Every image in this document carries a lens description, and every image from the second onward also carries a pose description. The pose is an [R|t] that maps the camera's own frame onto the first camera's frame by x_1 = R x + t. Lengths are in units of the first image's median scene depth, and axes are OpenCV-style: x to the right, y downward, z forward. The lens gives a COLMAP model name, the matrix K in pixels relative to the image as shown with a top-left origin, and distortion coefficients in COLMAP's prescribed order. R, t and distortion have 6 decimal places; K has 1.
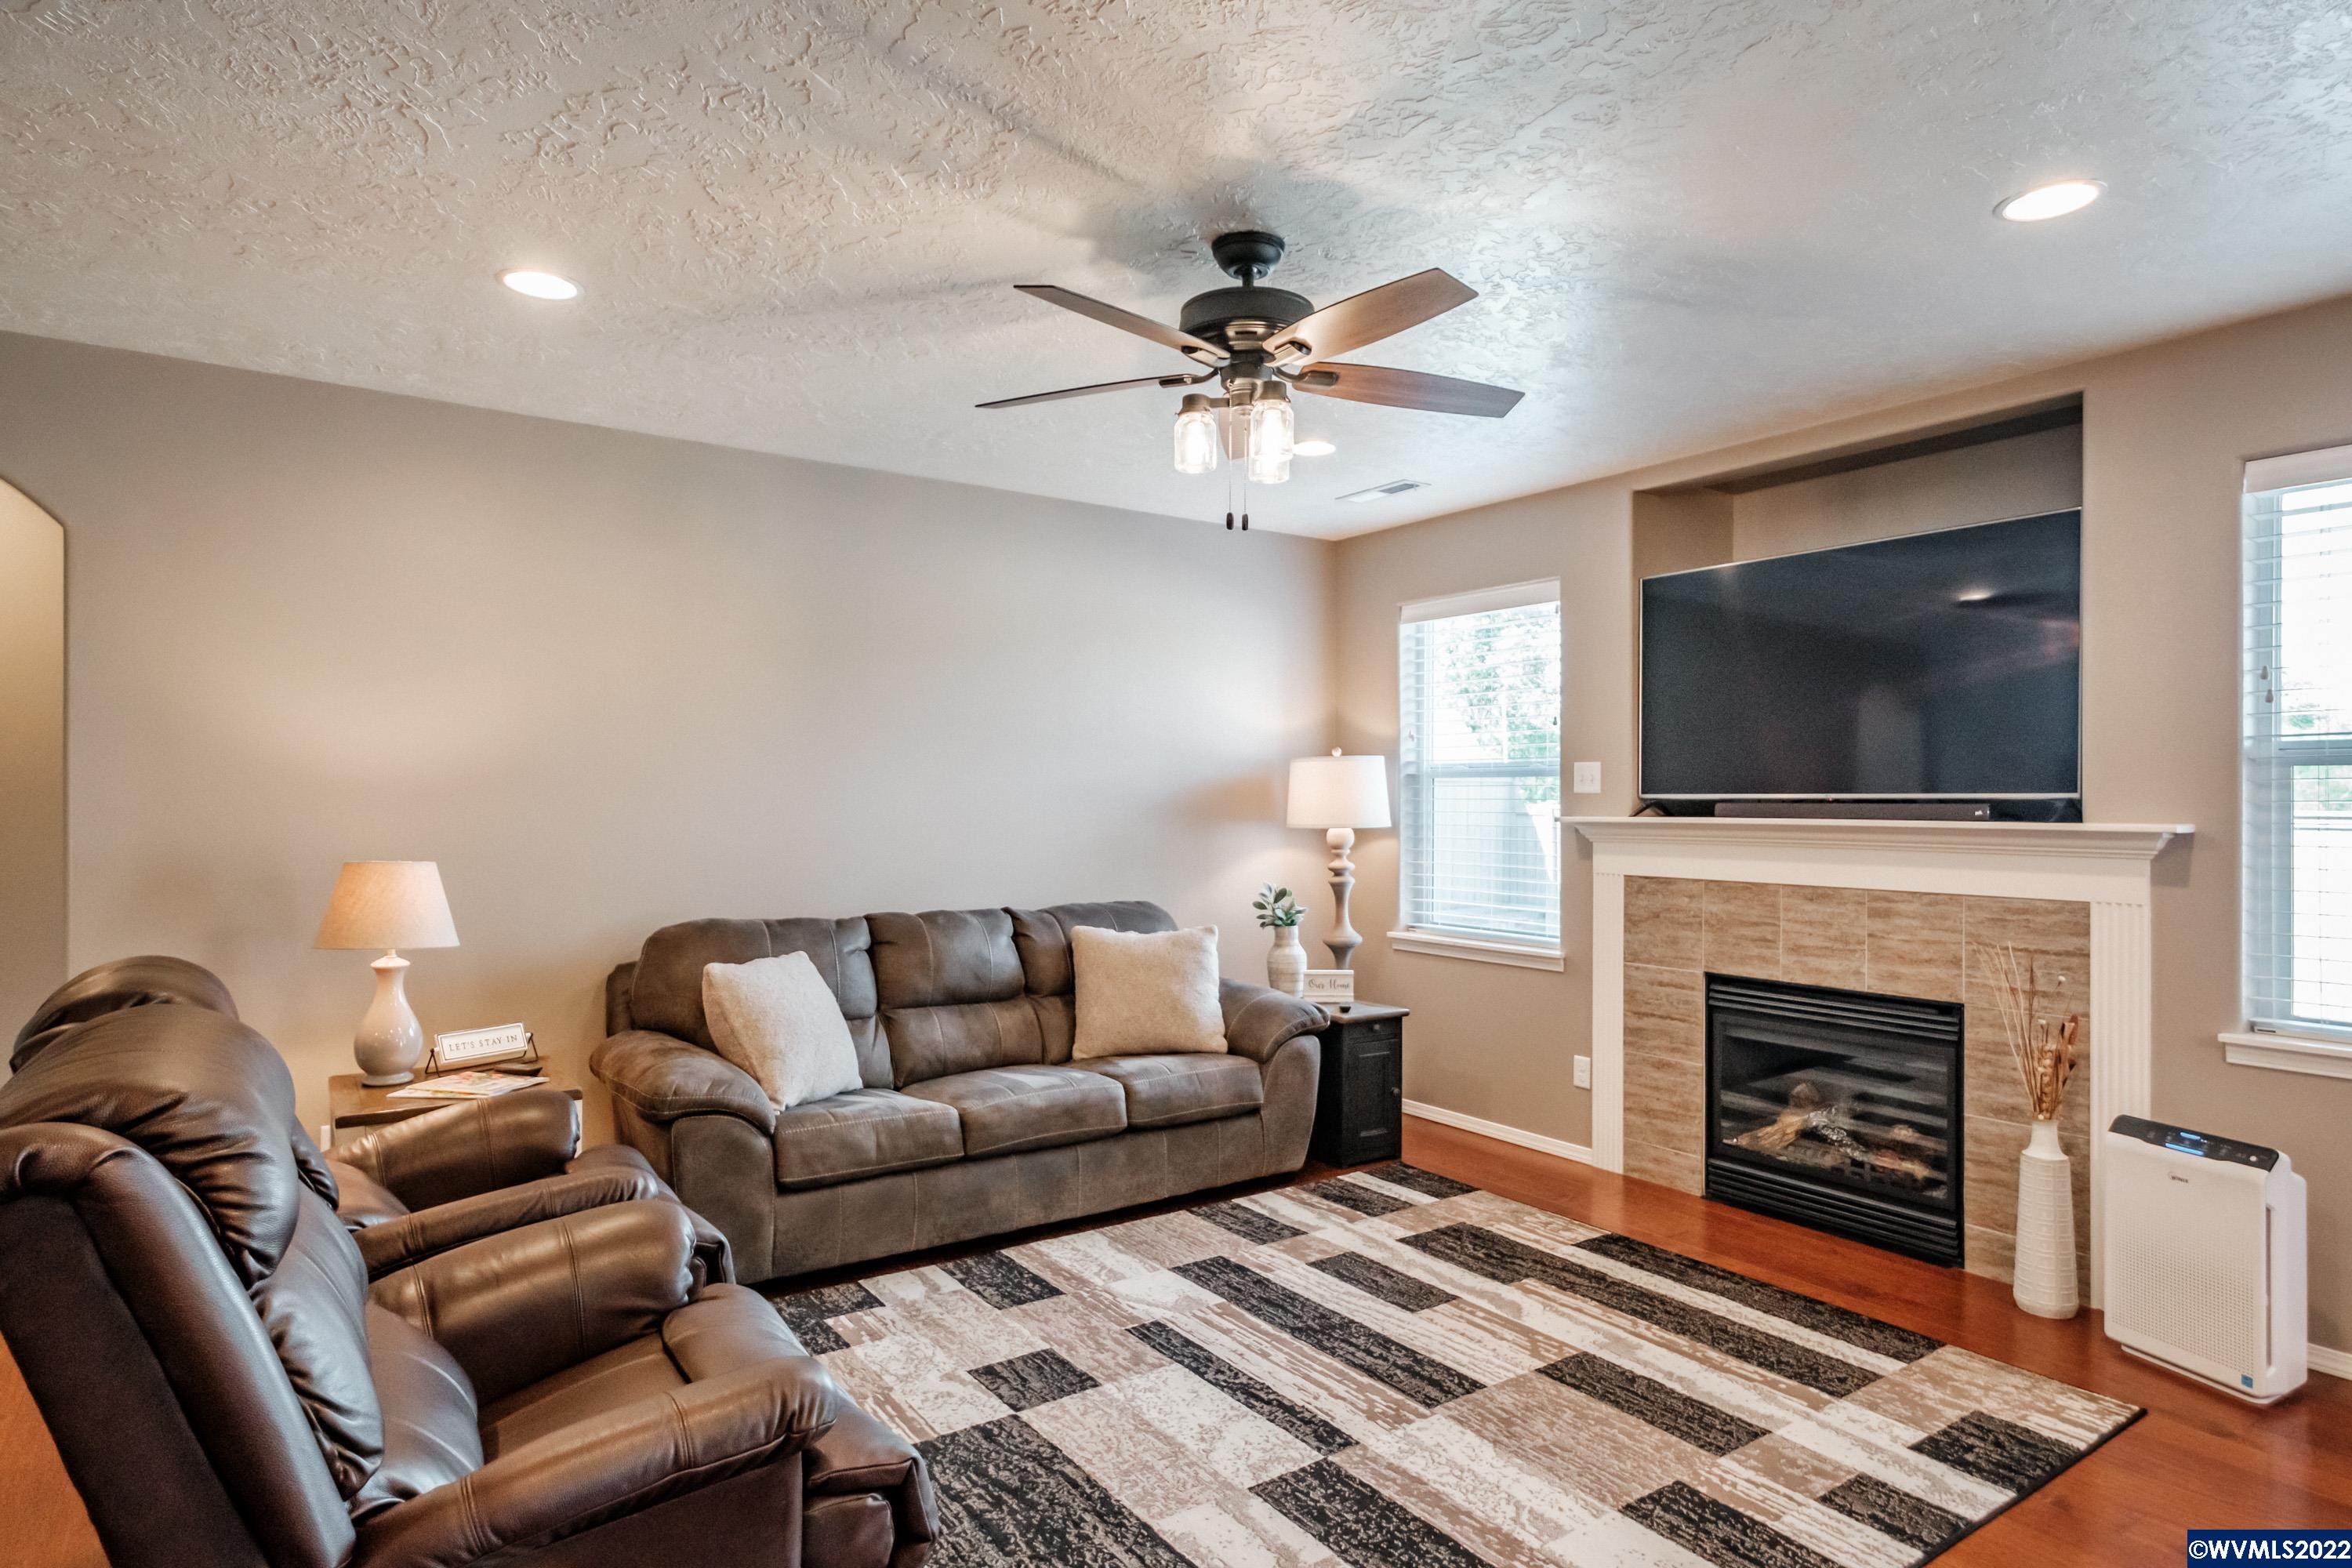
lens RADIAL K [[1276.6, 0, 1178.7], [0, 1276.6, 792.4], [0, 0, 1]] dist [0.003878, 0.000917]
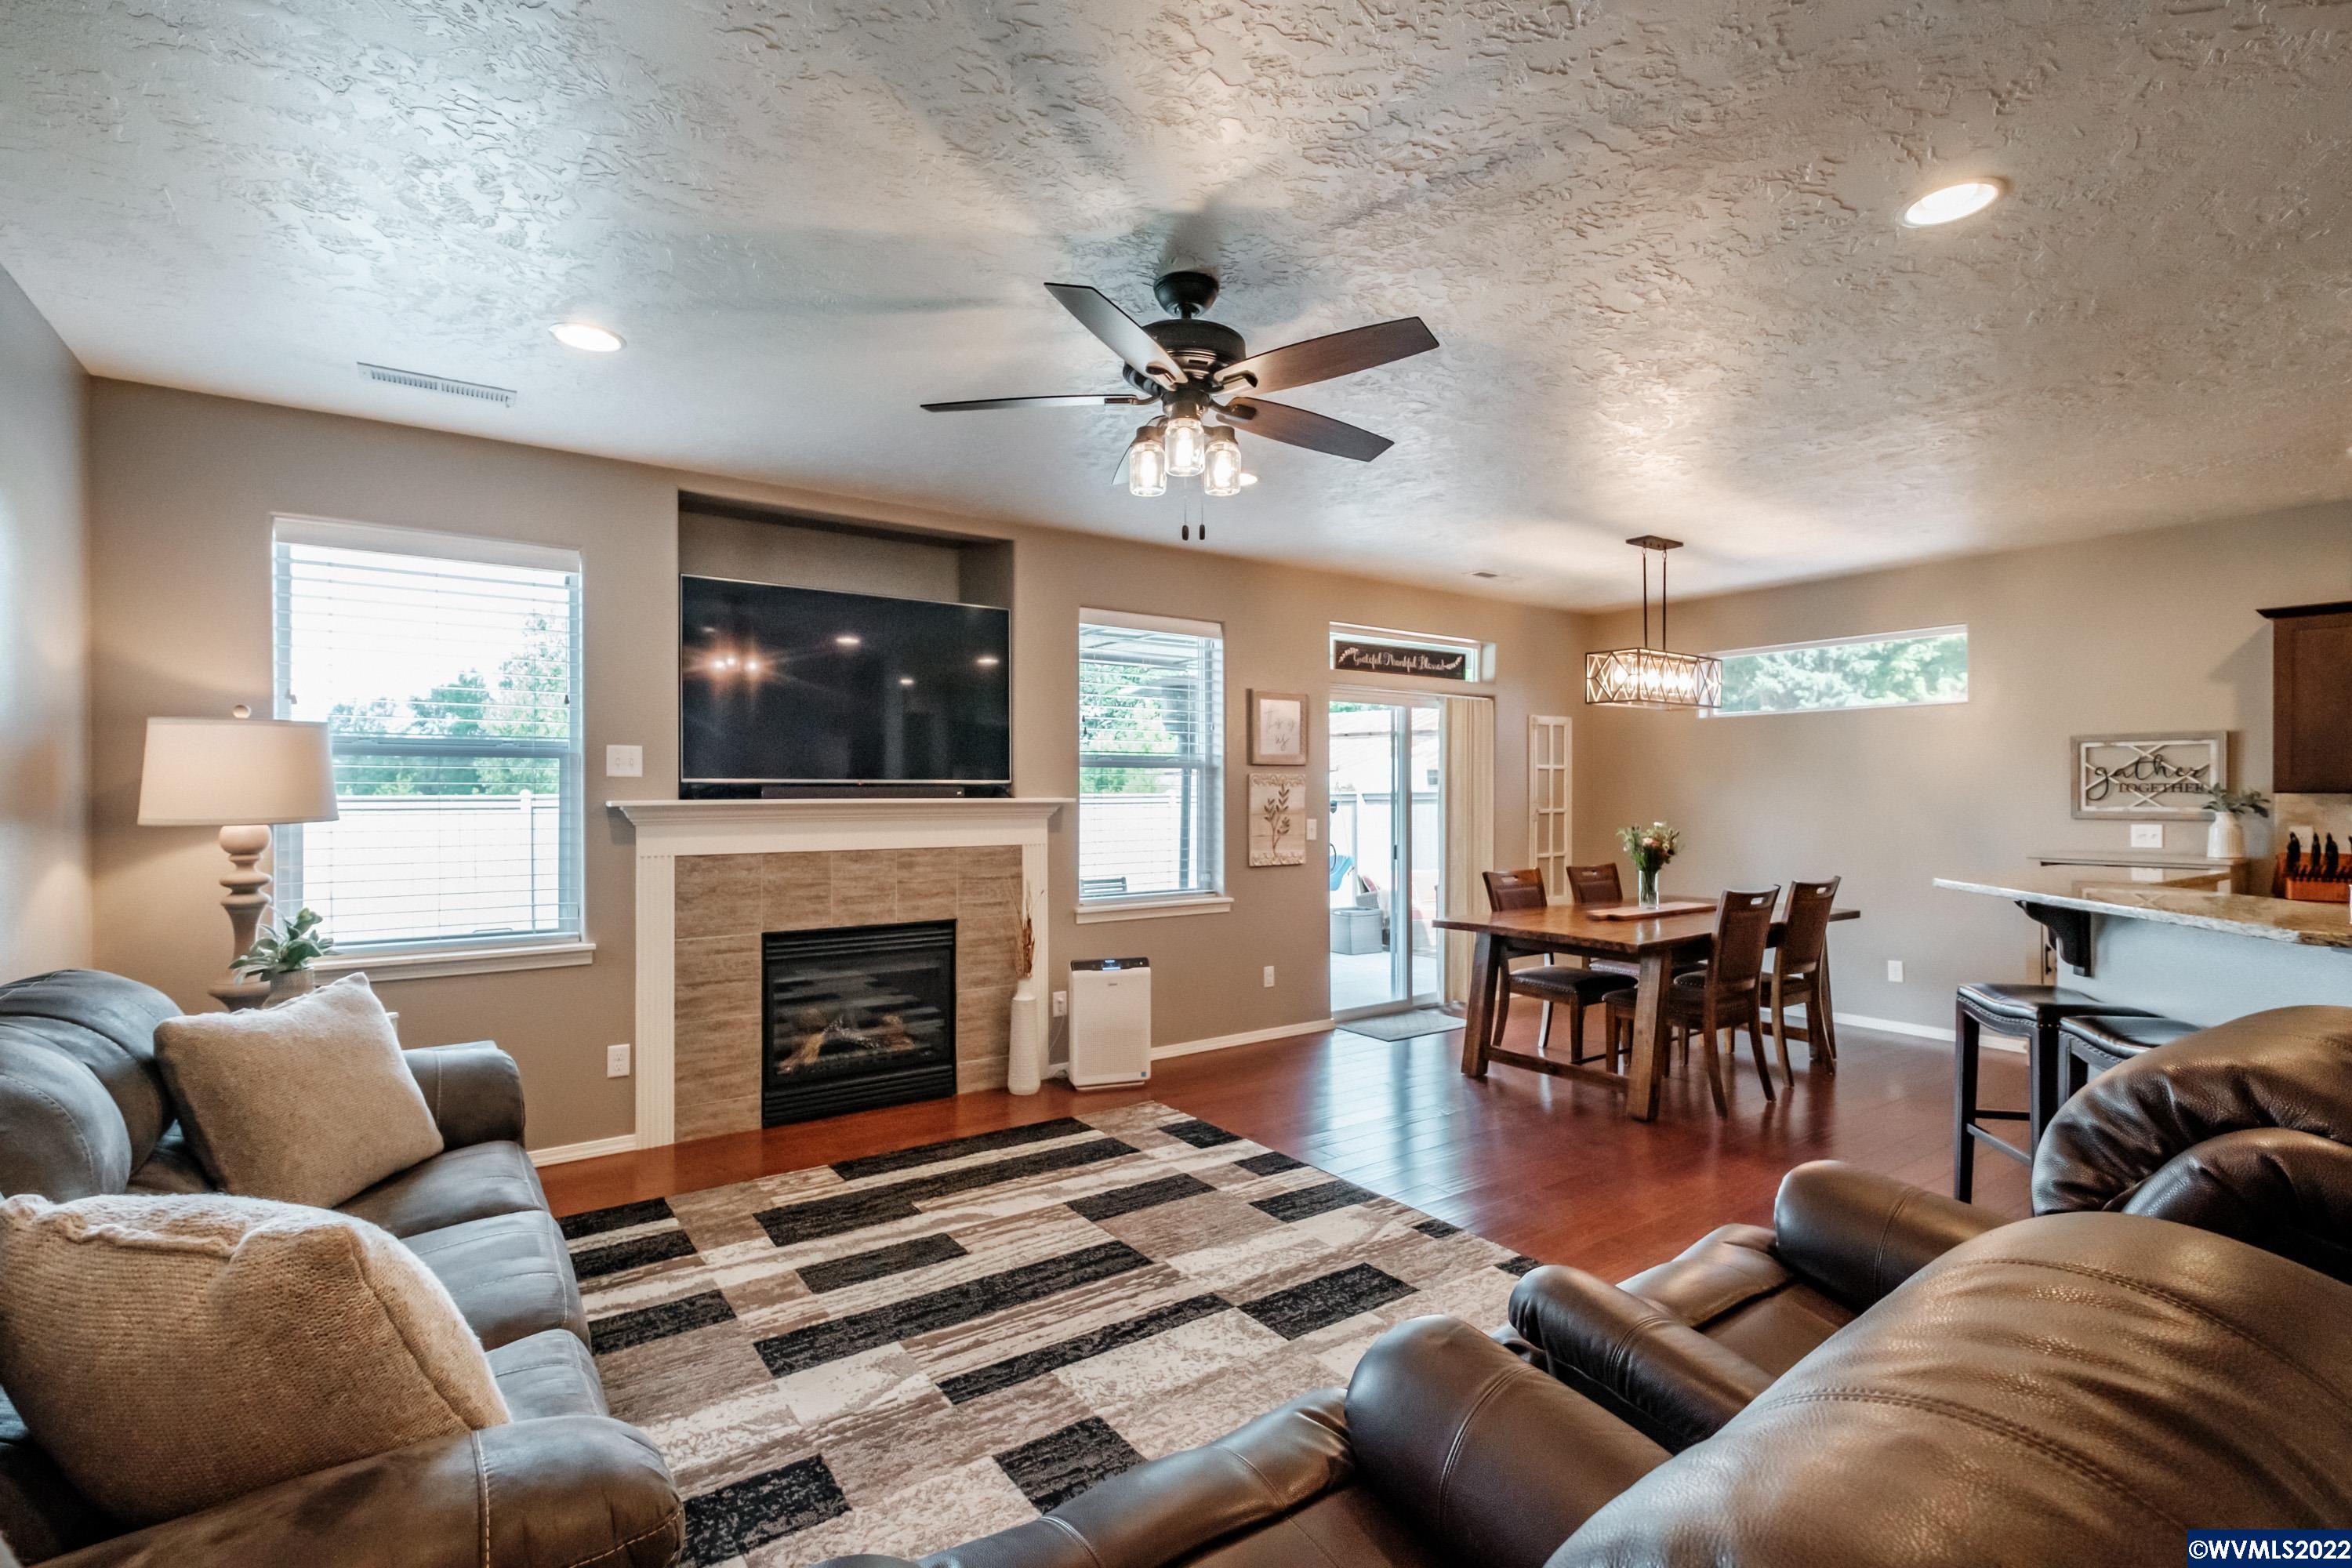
lens RADIAL K [[1057.3, 0, 1176.0], [0, 1057.3, 784.0], [0, 0, 1]] dist [-0.002311, -0.000104]
pose [[0.005135, 0.005729, 0.999970, -0.645468], [-0.004908, 0.999972, -0.005704, 0.011328], [-0.999975, -0.004878, 0.005163, 0.740628]]
